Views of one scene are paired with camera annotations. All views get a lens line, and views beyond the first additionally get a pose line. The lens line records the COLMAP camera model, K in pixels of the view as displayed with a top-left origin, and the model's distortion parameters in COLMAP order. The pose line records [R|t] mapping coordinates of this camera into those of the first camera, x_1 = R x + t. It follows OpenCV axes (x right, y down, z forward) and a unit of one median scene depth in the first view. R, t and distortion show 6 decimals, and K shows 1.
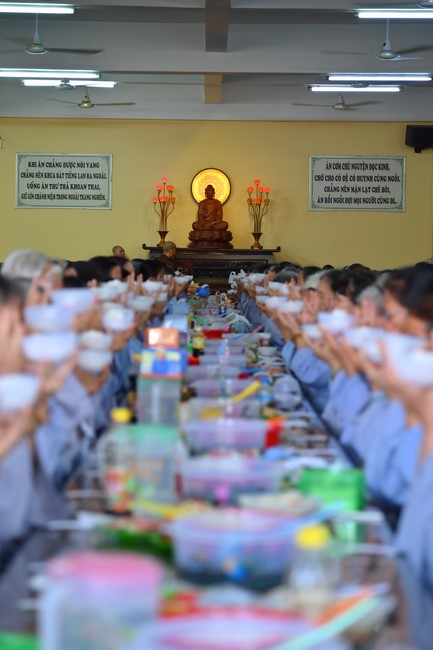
lens RADIAL K [[1920.1, 0, 216.2], [0, 1920.1, 324.7], [0, 0, 1]] dist [-0.104774, 0.000000]
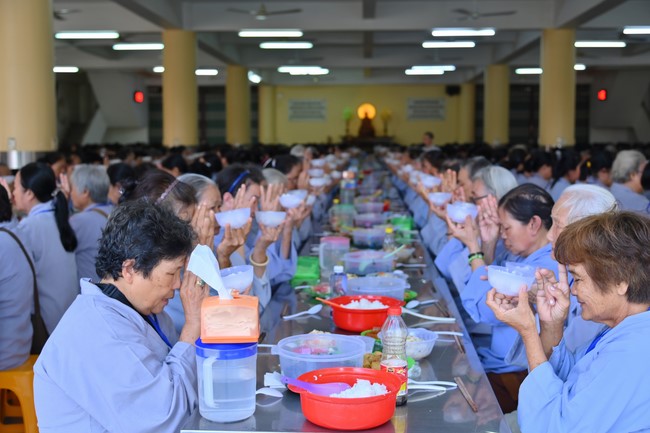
lens RADIAL K [[893.5, 0, 324.2], [0, 893.5, 215.9], [0, 0, 1]] dist [-0.015440, 0.000000]
pose [[0.998413, -0.012770, -0.054851, 0.009346], [0.015939, 0.998205, 0.057731, -0.011261], [0.054015, -0.058514, 0.996824, -0.376242]]
